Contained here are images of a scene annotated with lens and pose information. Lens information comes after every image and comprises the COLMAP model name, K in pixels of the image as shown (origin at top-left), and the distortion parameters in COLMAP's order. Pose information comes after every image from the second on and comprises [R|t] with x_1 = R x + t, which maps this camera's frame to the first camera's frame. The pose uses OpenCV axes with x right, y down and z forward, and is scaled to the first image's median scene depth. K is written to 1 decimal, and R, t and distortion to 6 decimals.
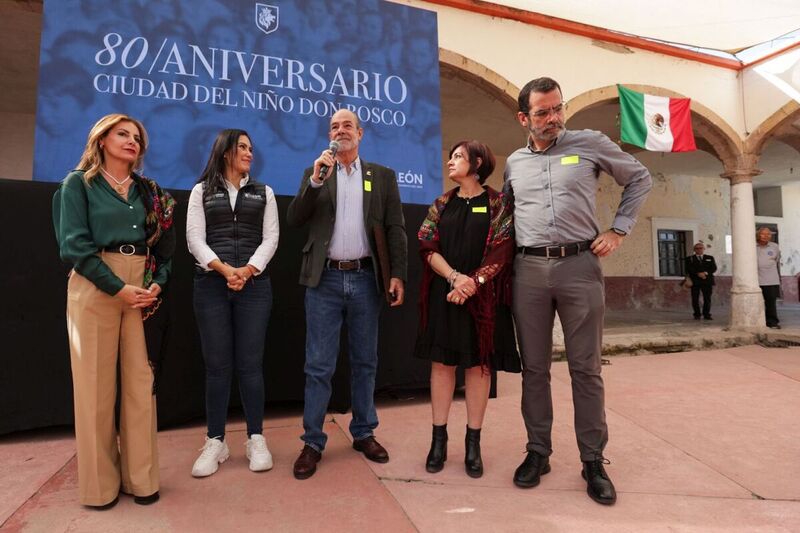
lens RADIAL K [[384.0, 0, 365.2], [0, 384.0, 264.7], [0, 0, 1]] dist [-0.022990, 0.000843]
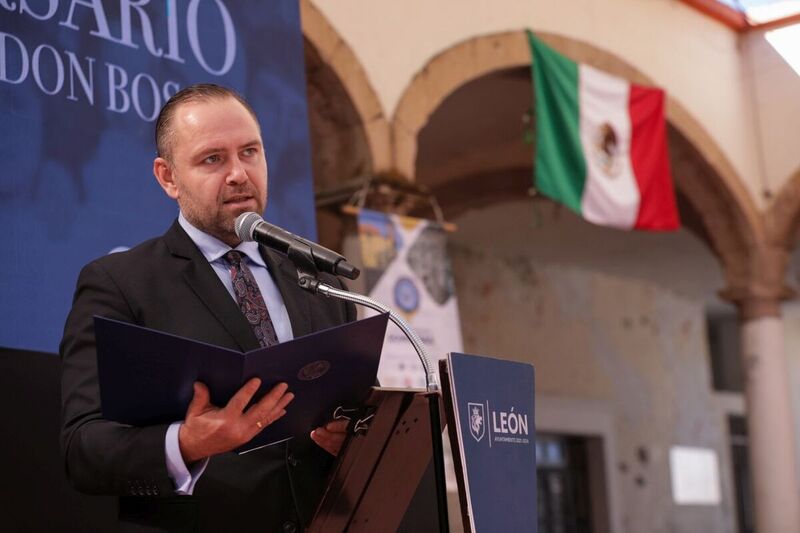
lens RADIAL K [[1636.1, 0, 400.0], [0, 1636.1, 266.5], [0, 0, 1]] dist [-0.191552, -0.223793]
pose [[0.798956, 0.074229, 0.596790, -0.651279], [0.032715, 0.985519, -0.166376, -0.016564], [-0.600498, 0.152452, 0.784959, -0.191248]]
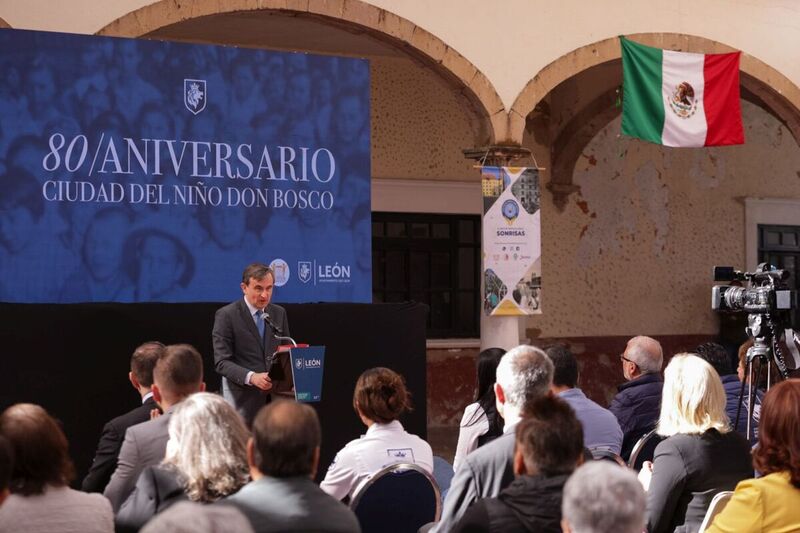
lens RADIAL K [[1636.1, 0, 400.0], [0, 1636.1, 266.5], [0, 0, 1]] dist [-0.191552, -0.223793]
pose [[0.939874, 0.018161, 0.341039, -1.036649], [-0.028013, 0.999320, 0.023985, -0.341856], [-0.340371, -0.032096, 0.939743, -2.576429]]
